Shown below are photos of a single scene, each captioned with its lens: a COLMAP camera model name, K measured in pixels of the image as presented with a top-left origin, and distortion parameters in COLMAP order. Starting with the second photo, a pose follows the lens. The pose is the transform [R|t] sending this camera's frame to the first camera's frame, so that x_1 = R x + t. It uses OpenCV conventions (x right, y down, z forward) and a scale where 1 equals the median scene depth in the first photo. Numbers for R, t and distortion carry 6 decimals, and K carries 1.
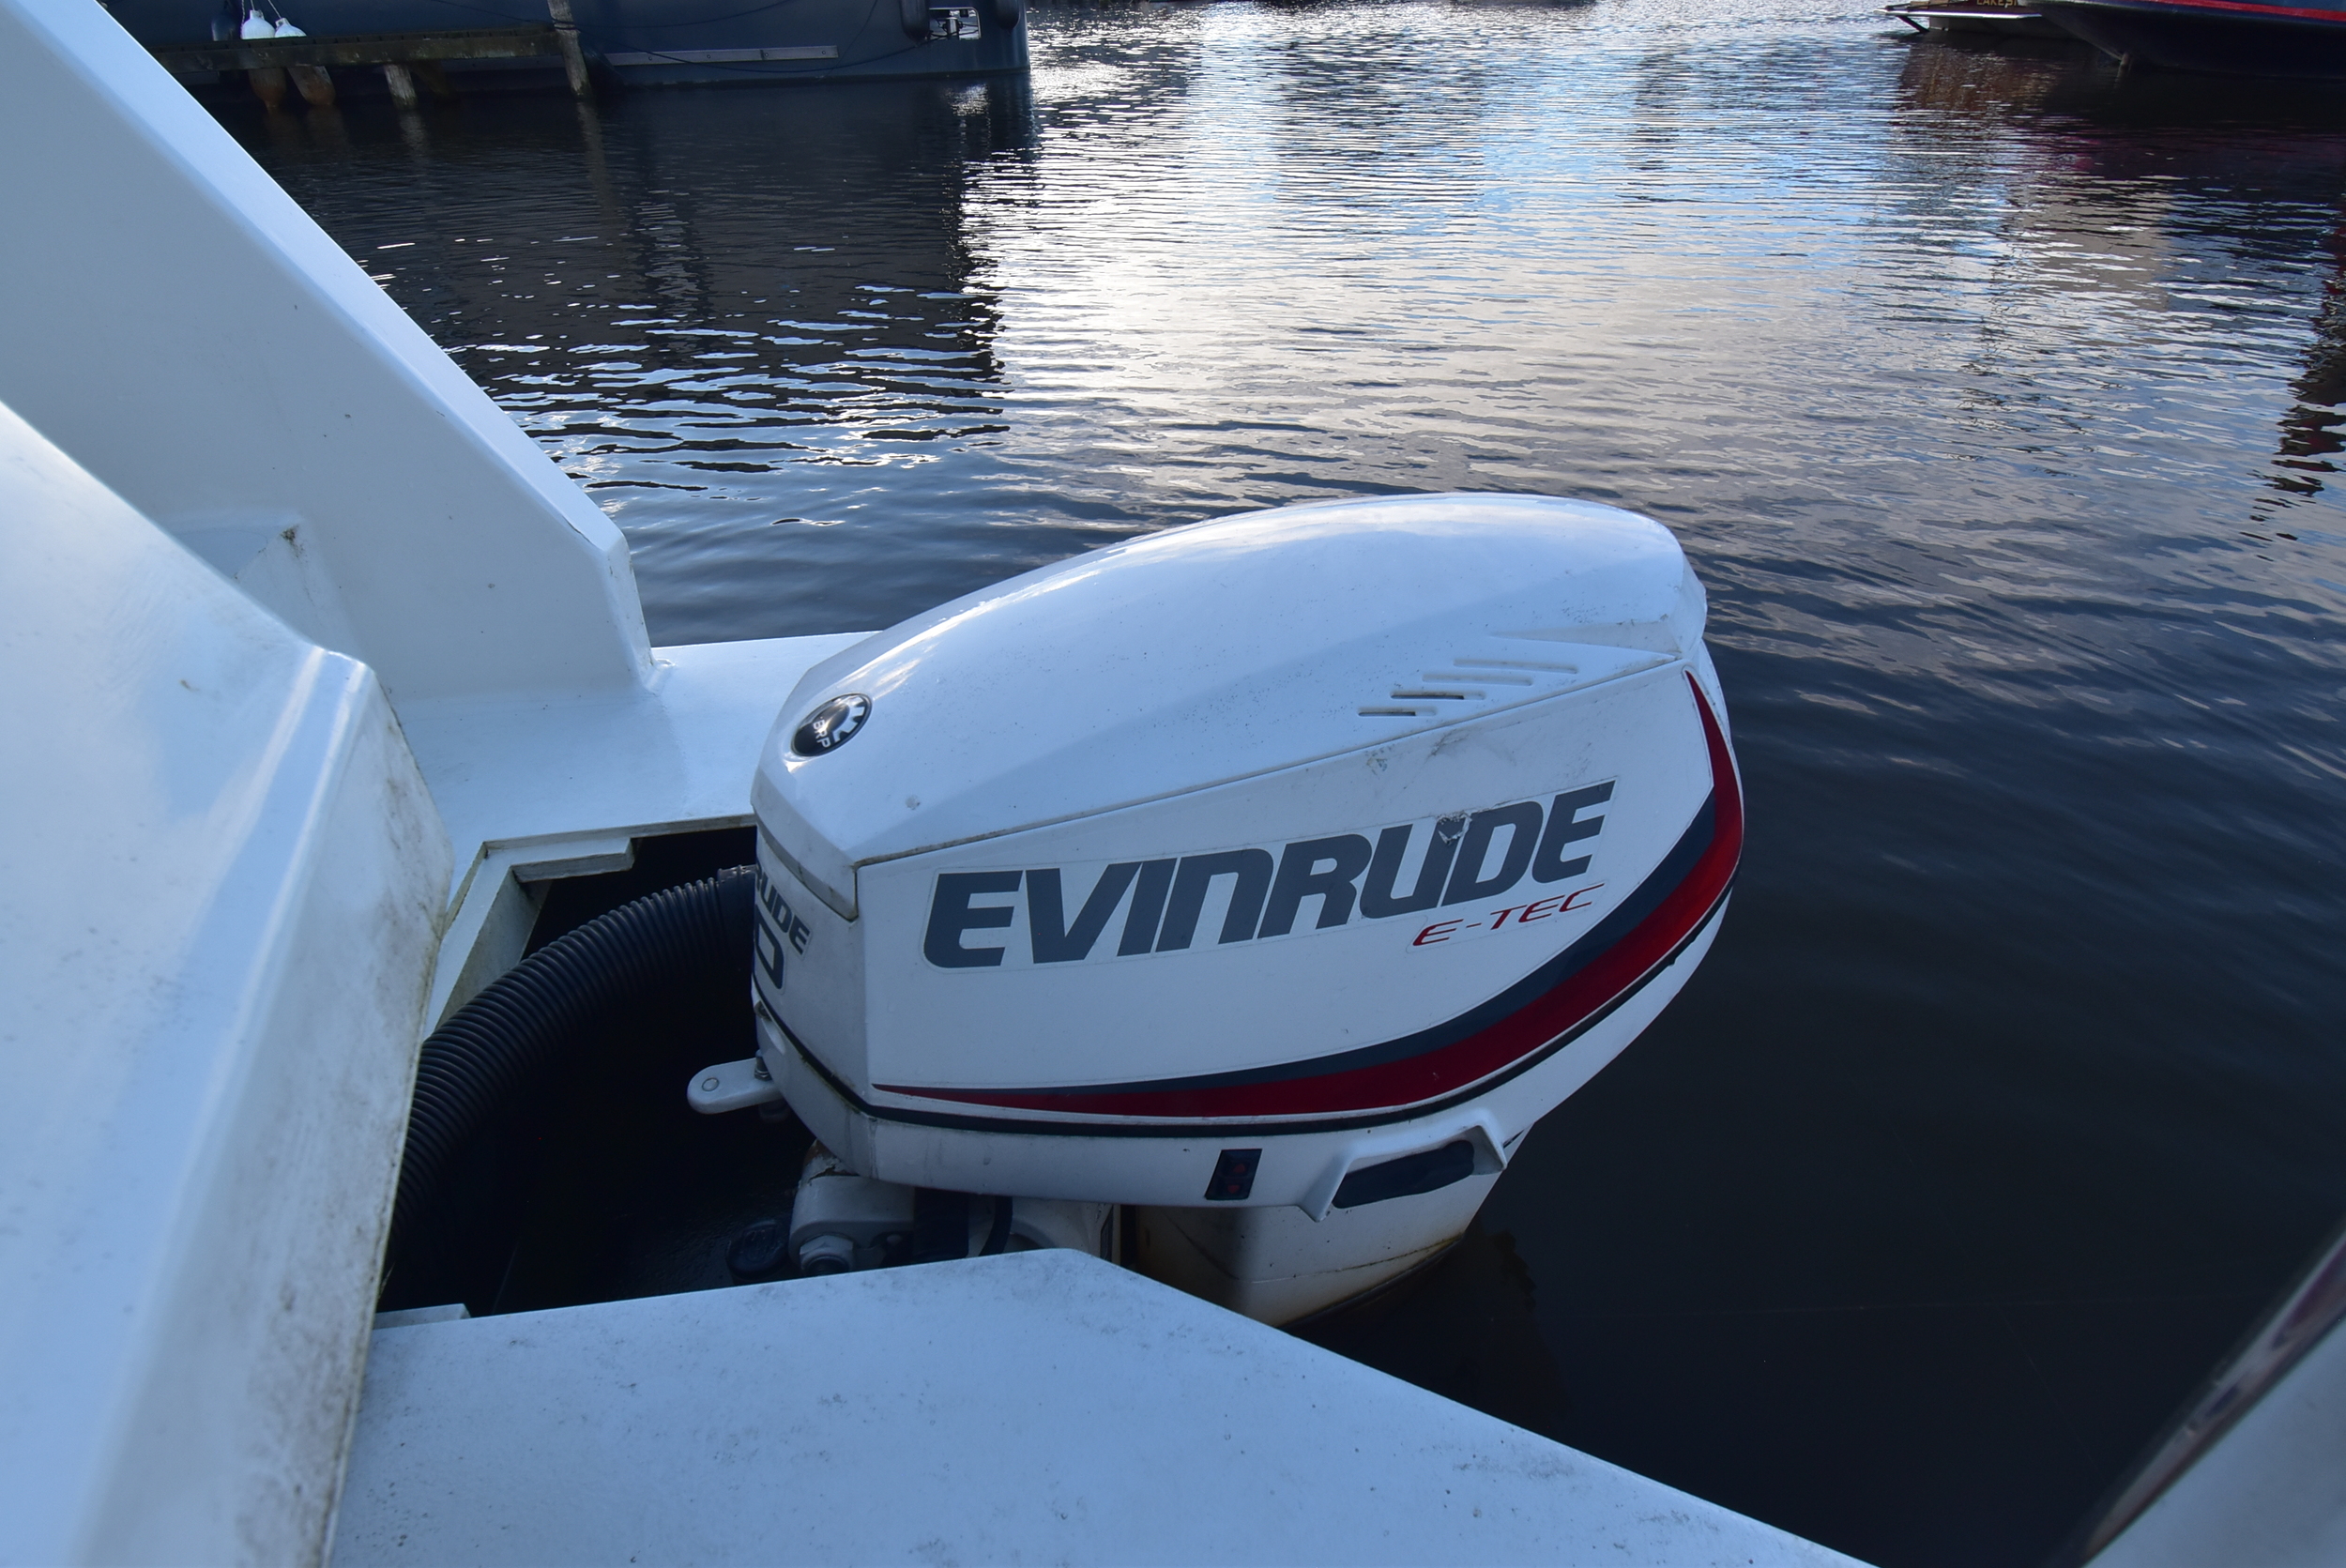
lens RADIAL K [[1228.4, 0, 1179.0], [0, 1228.4, 783.4], [0, 0, 1]] dist [0.019530, -0.028841]
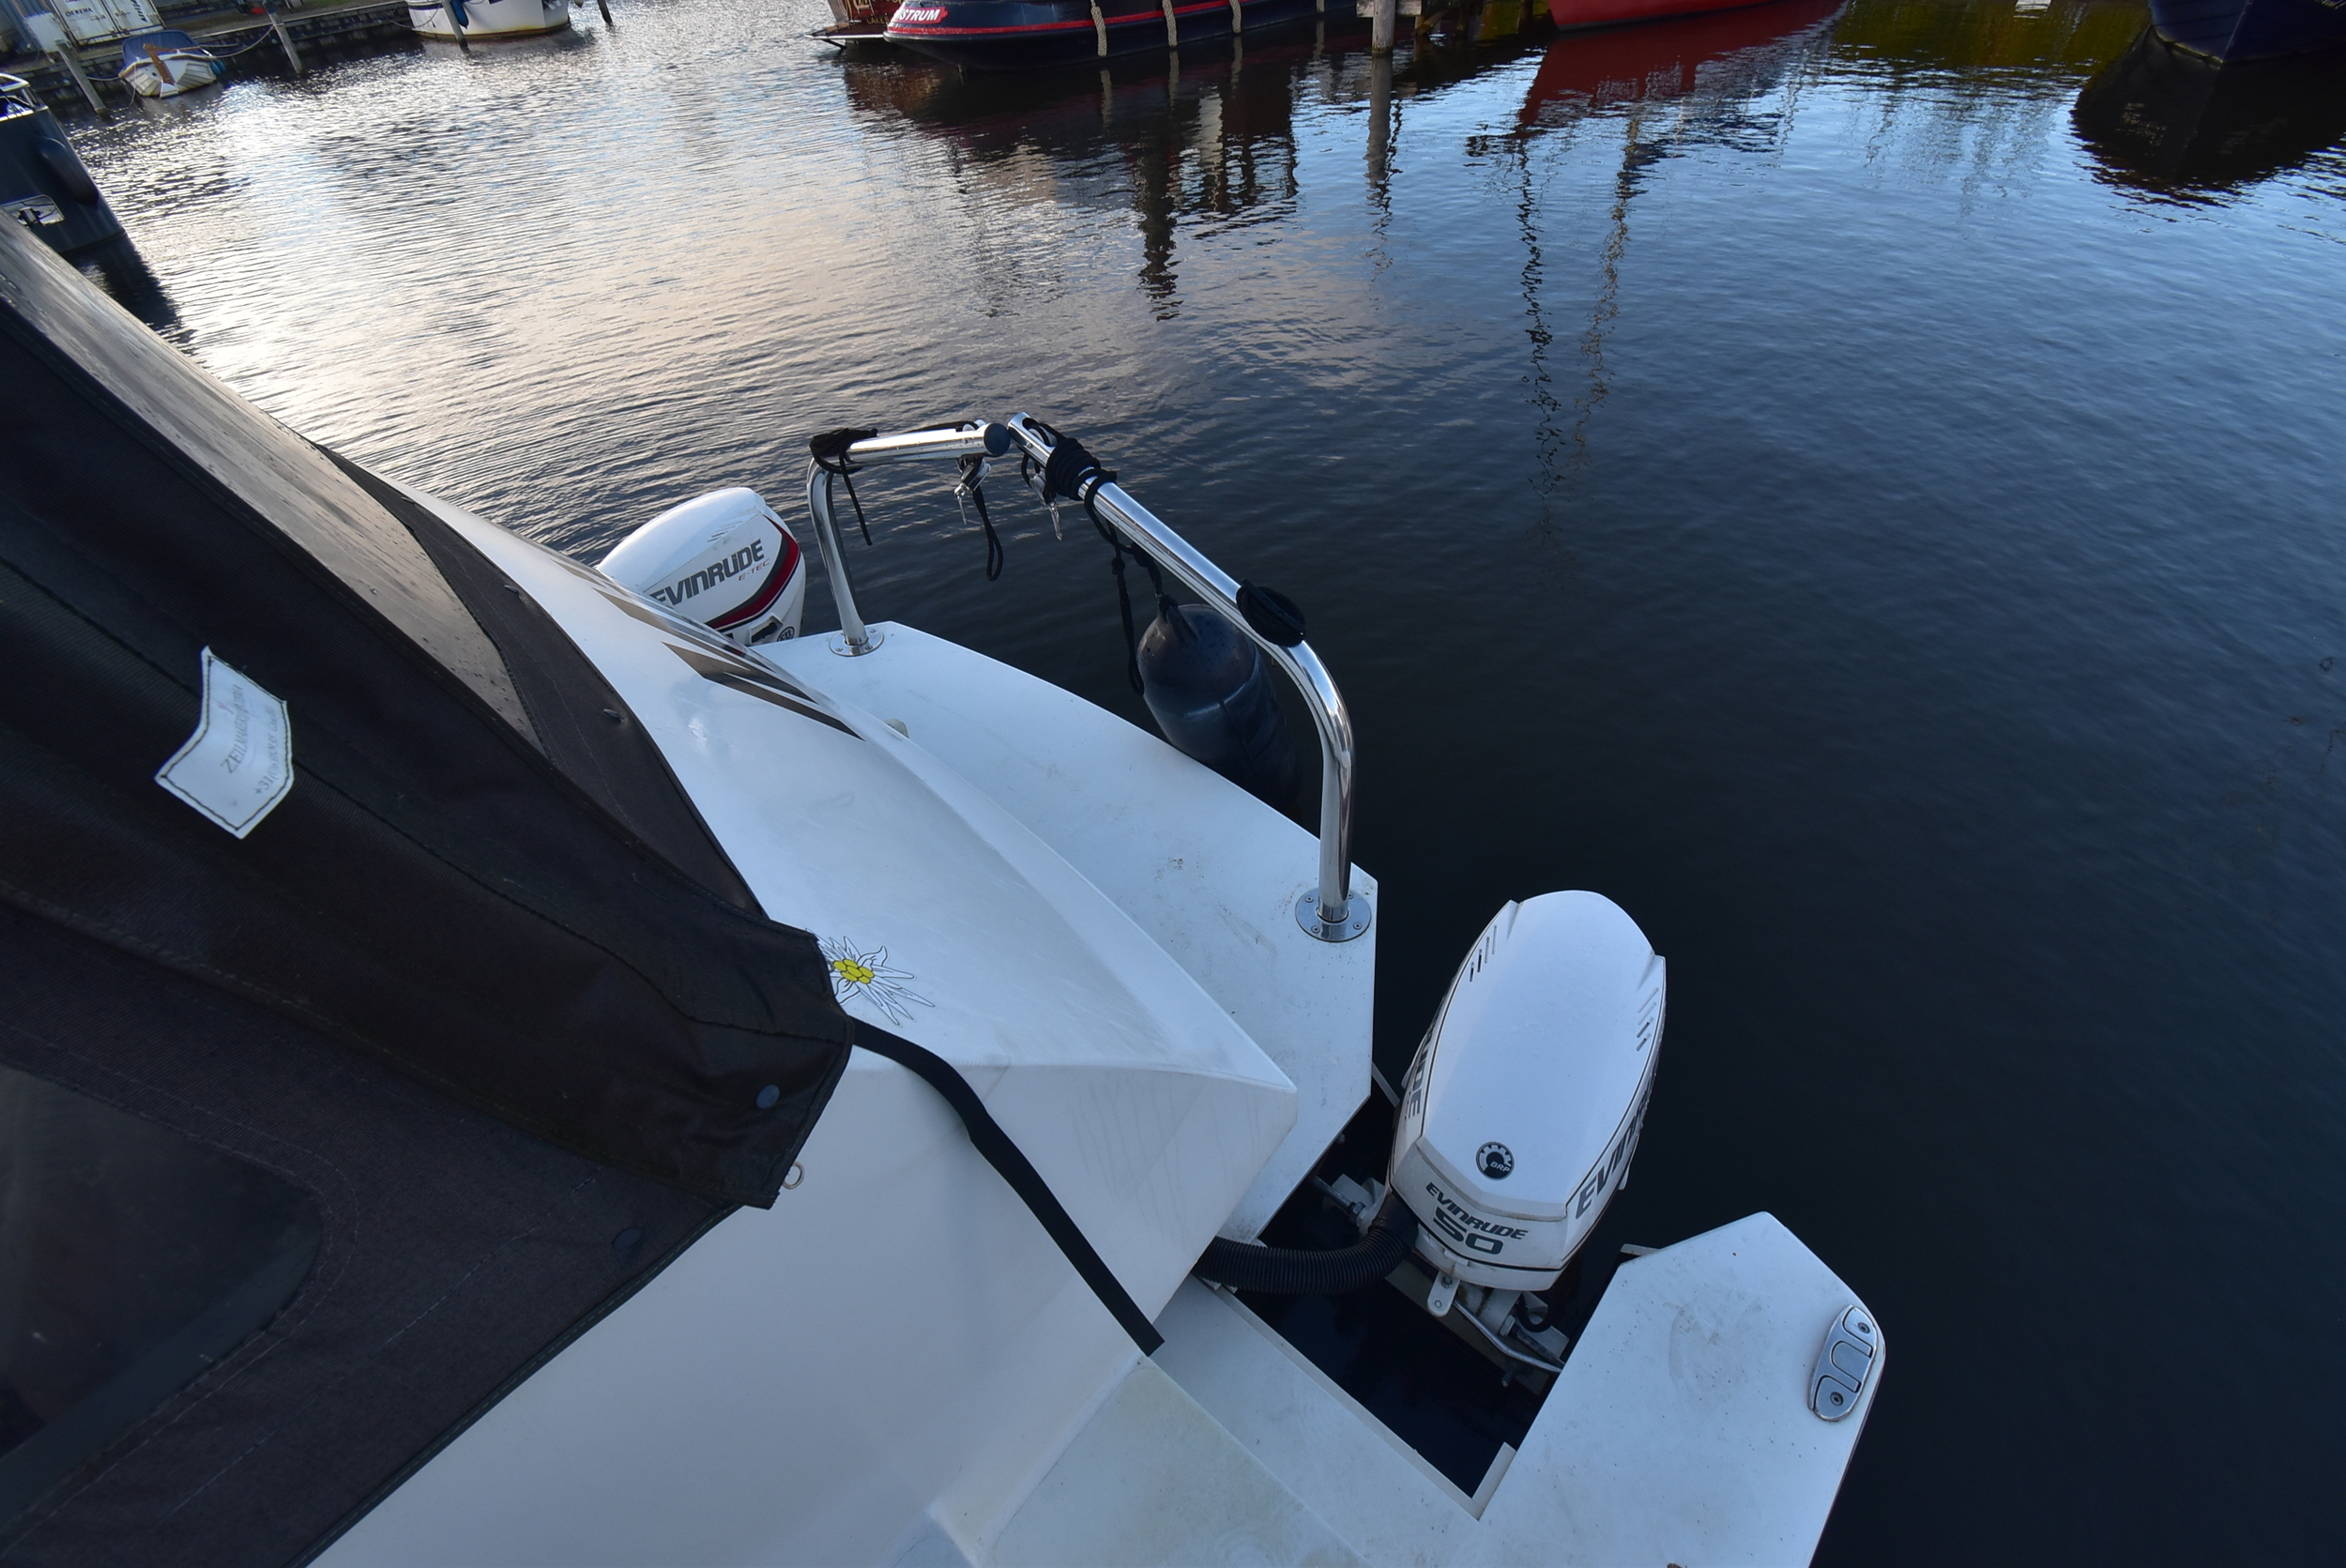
lens RADIAL K [[1043.3, 0, 1173.0], [0, 1043.3, 784.0], [0, 0, 1]] dist [0.020675, -0.023489]
pose [[0.762730, -0.459373, 0.455213, -0.865067], [0.406306, 0.888002, 0.215332, 0.715336], [-0.503148, 0.020716, 0.863952, -3.934194]]
